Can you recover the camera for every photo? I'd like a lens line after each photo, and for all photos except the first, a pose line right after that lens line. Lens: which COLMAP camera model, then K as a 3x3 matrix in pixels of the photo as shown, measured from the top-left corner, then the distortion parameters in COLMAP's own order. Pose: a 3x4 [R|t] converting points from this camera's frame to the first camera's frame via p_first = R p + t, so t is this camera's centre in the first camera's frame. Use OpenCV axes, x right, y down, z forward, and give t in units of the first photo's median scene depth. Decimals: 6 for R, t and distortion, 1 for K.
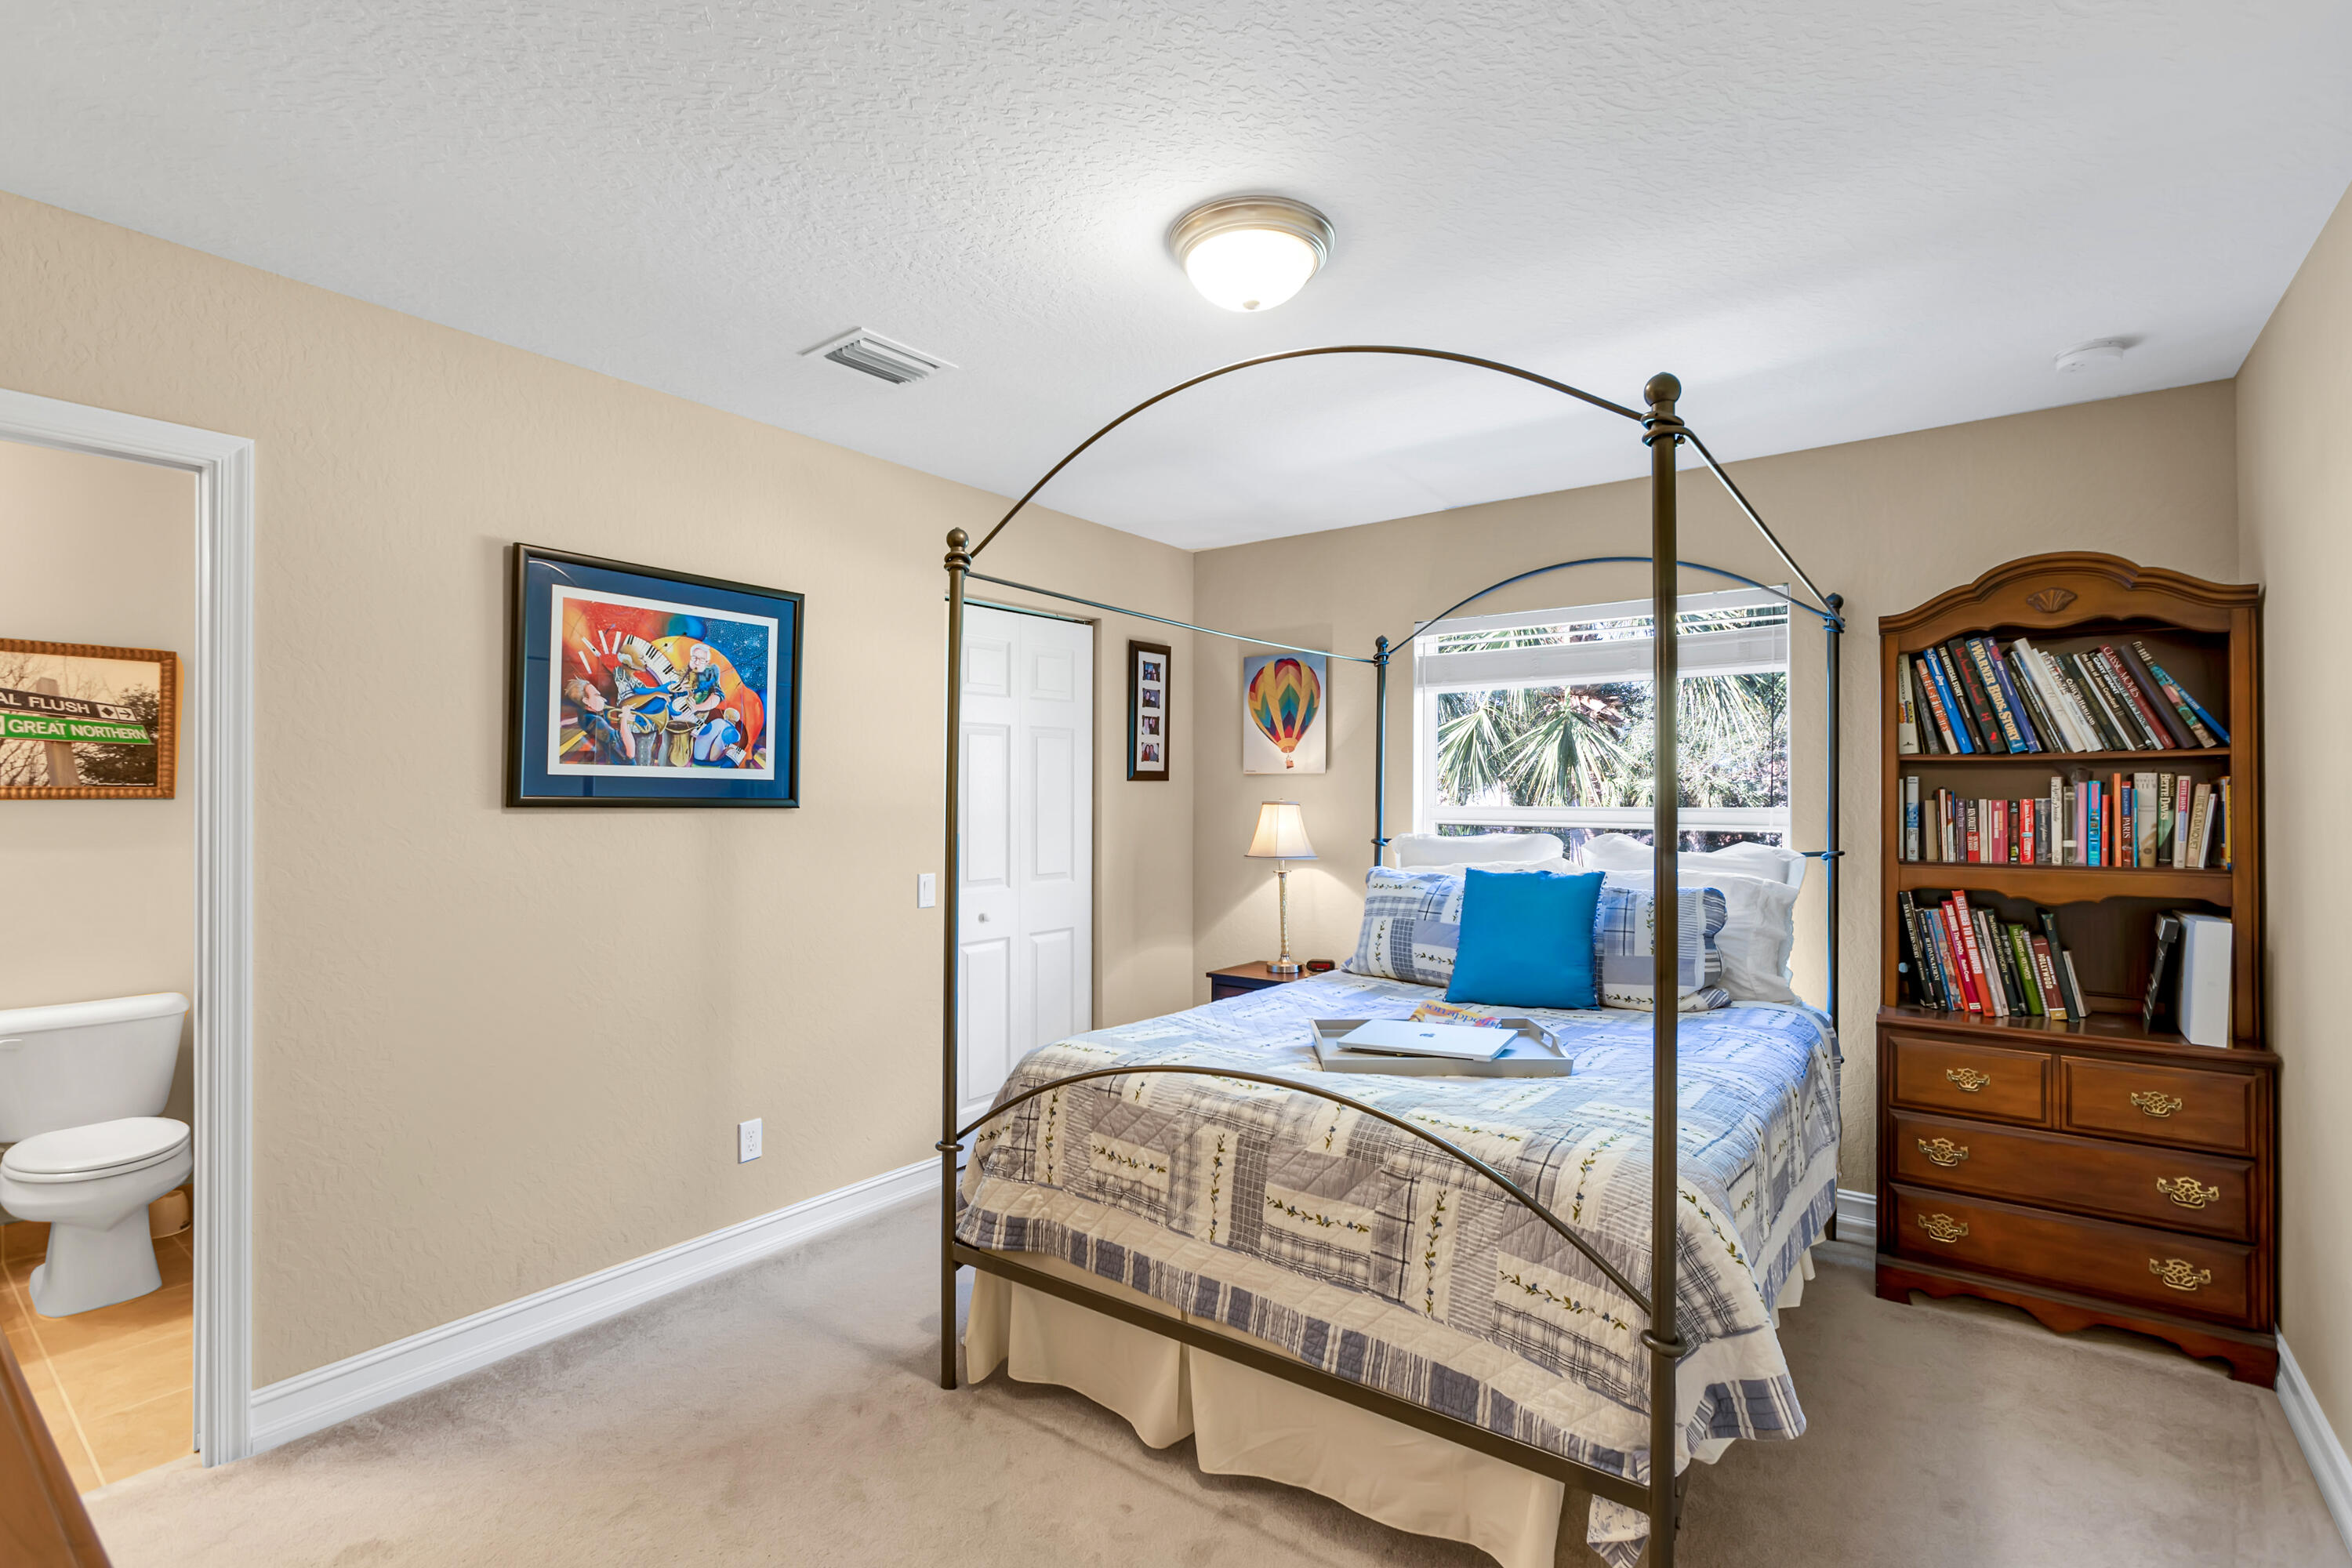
lens RADIAL K [[1064.4, 0, 1196.3], [0, 1064.4, 793.5], [0, 0, 1]] dist [-0.025963, 0.004714]
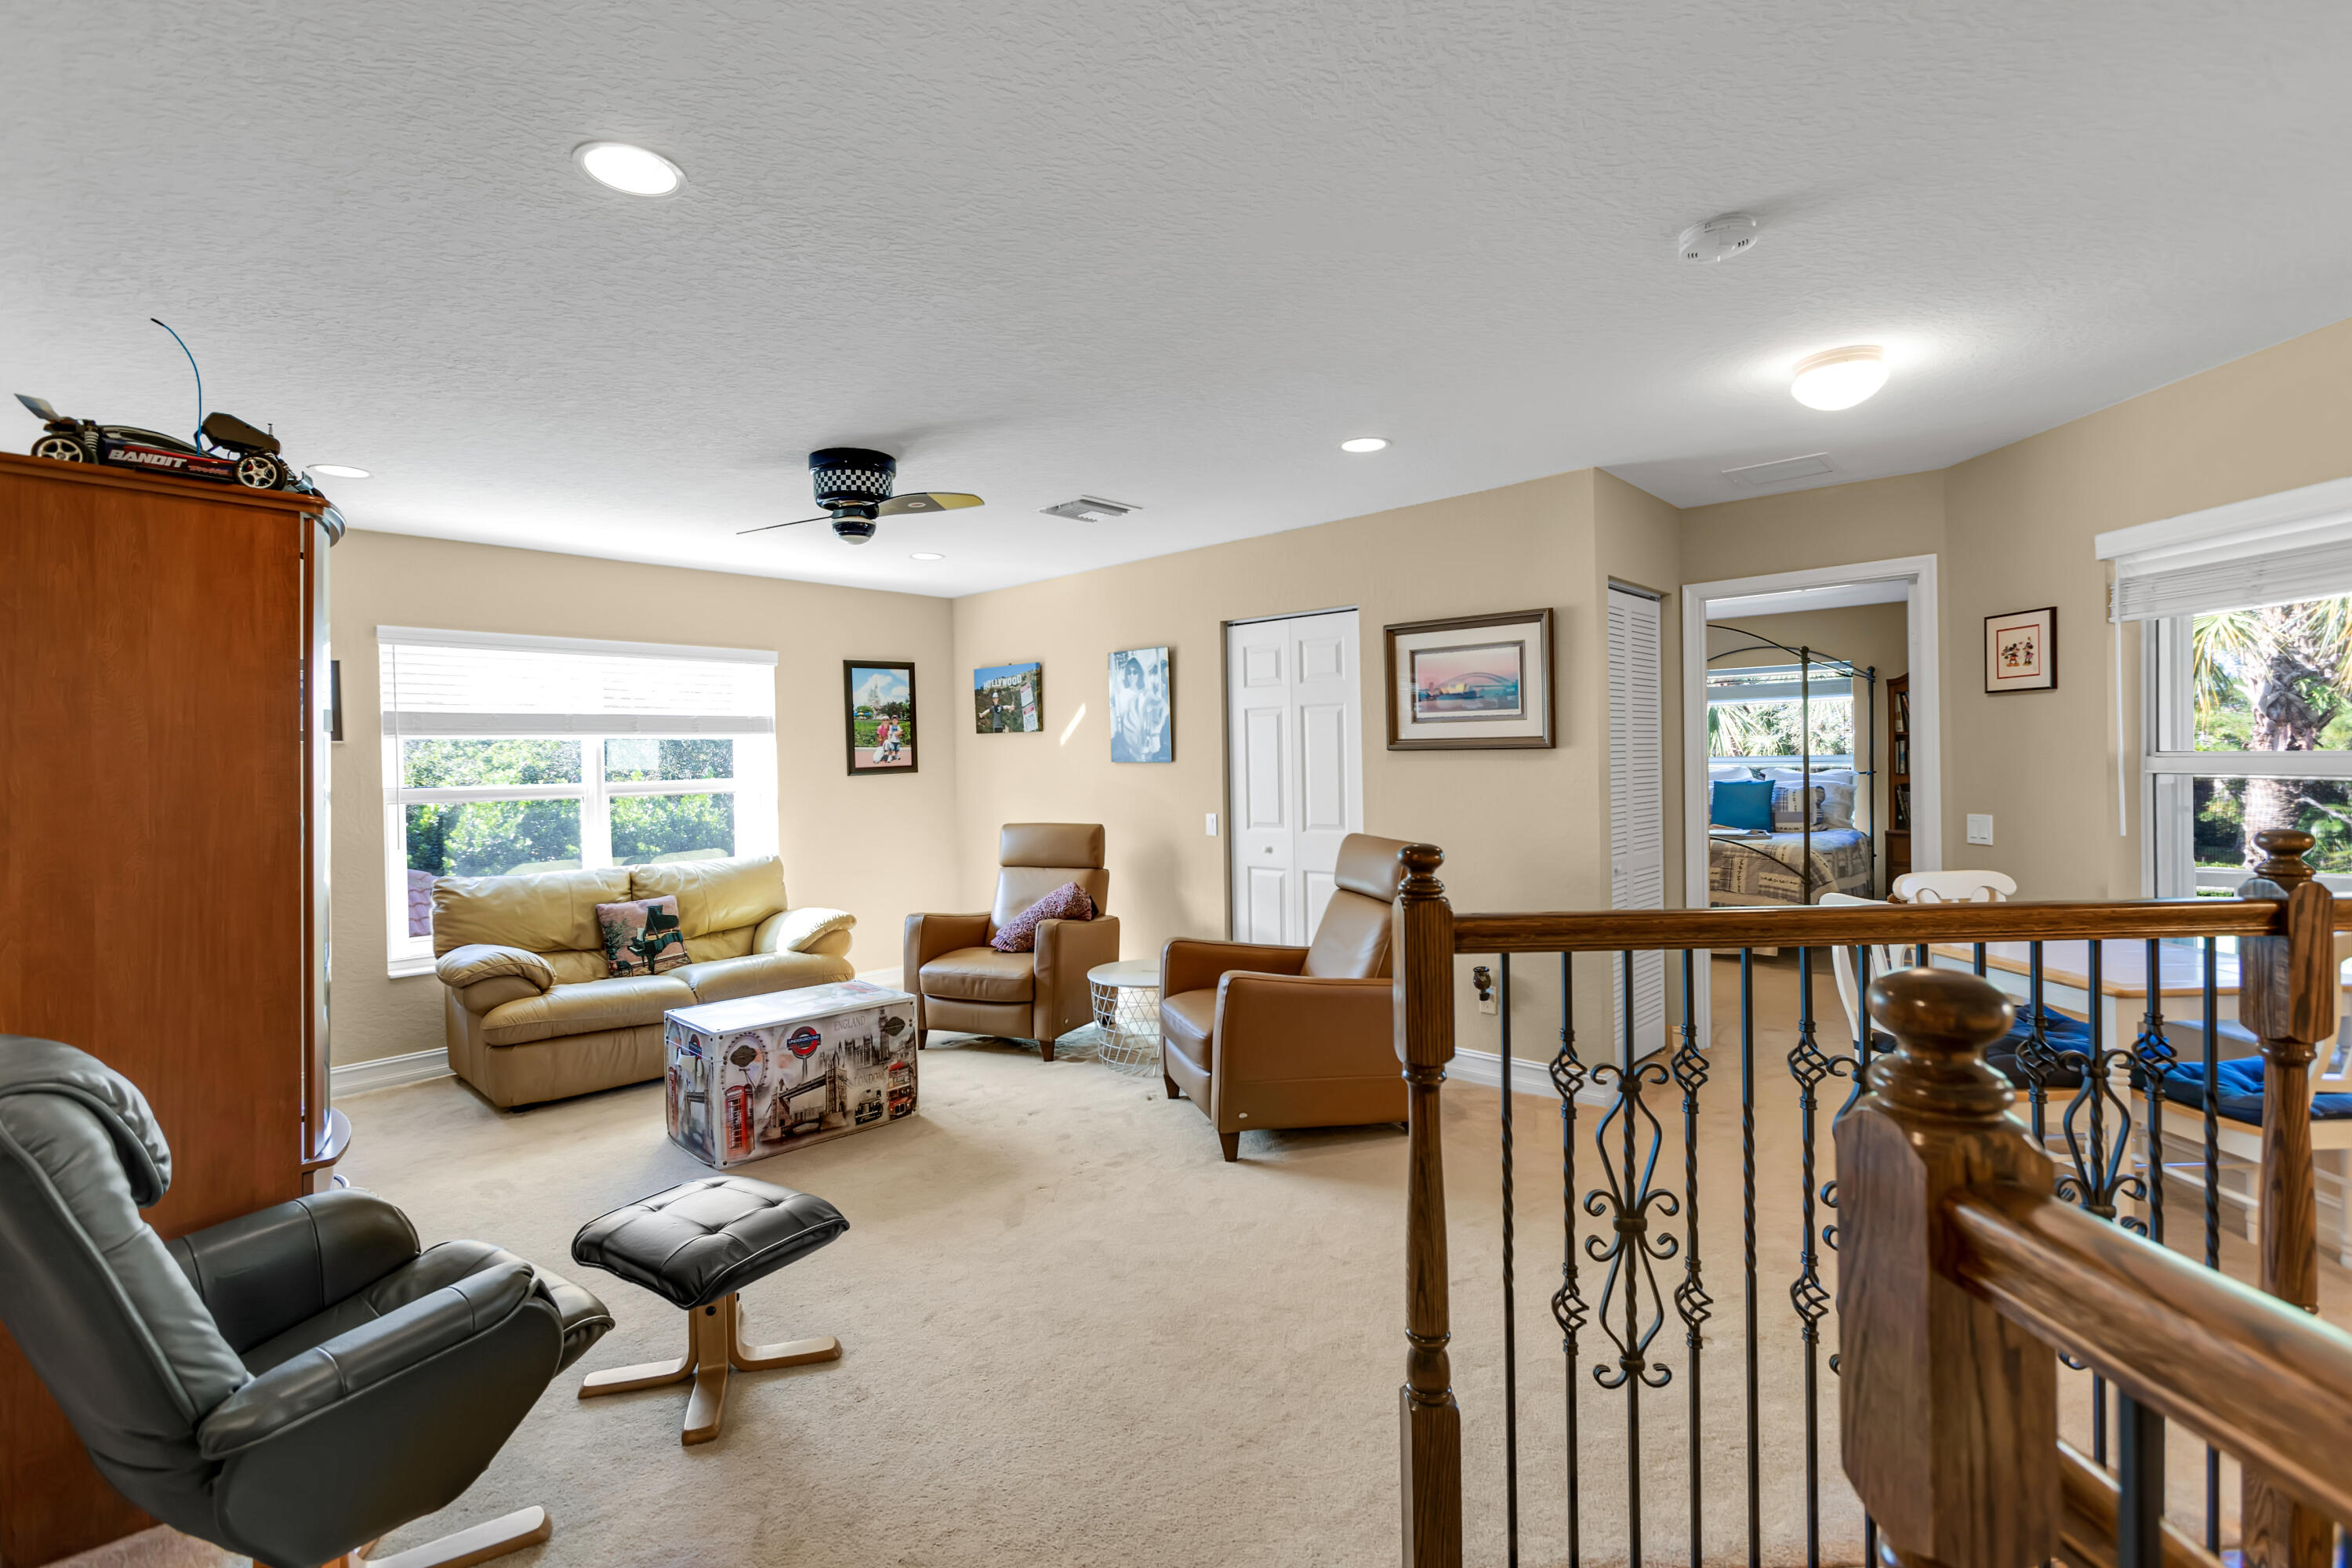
lens RADIAL K [[1064.4, 0, 1171.4], [0, 1064.4, 766.9], [0, 0, 1]] dist [-0.025963, 0.004714]
pose [[0.995010, -0.010229, -0.099247, -0.722139], [0.011681, 0.999833, 0.014055, -0.008062], [0.099087, -0.015144, 0.994964, -1.493333]]
